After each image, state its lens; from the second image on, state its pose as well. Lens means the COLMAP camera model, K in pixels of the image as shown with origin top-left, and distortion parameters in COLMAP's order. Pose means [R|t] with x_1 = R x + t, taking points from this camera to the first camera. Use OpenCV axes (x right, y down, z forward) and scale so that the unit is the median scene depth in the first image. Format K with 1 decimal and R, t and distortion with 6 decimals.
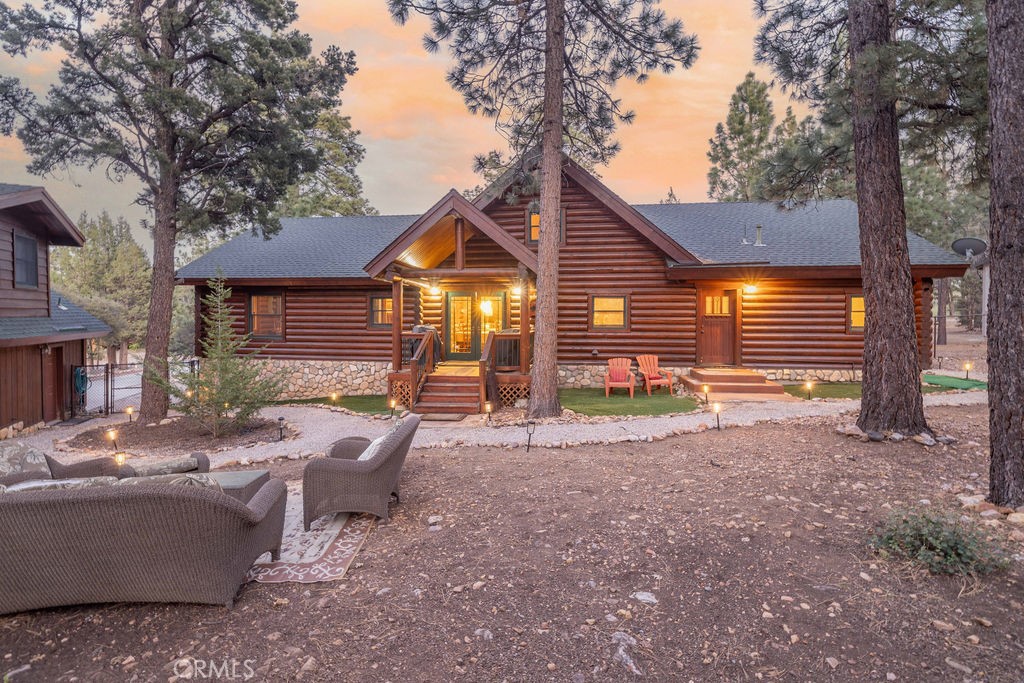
lens RADIAL K [[433.5, 0, 512.0], [0, 433.5, 341.5], [0, 0, 1]] dist [0.082710, -0.000049]
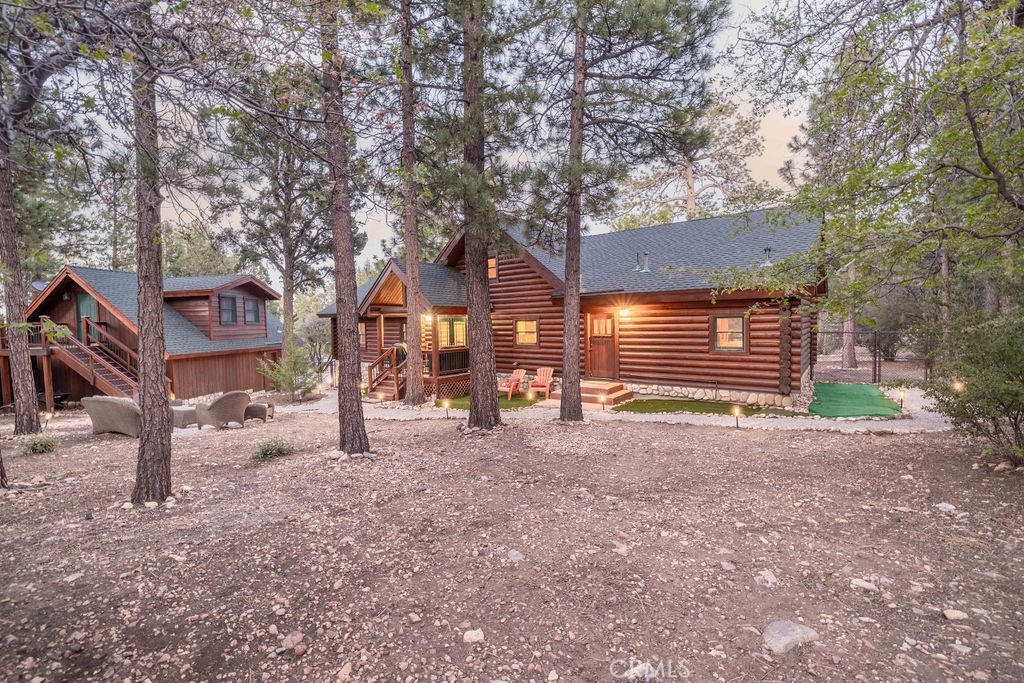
lens RADIAL K [[433.5, 0, 512.0], [0, 433.5, 341.5], [0, 0, 1]] dist [0.082710, -0.000049]
pose [[0.865568, 0.006067, -0.500755, 0.831971], [-0.031552, 0.998601, -0.042439, 0.012037], [0.499796, 0.052534, 0.864548, -0.098768]]
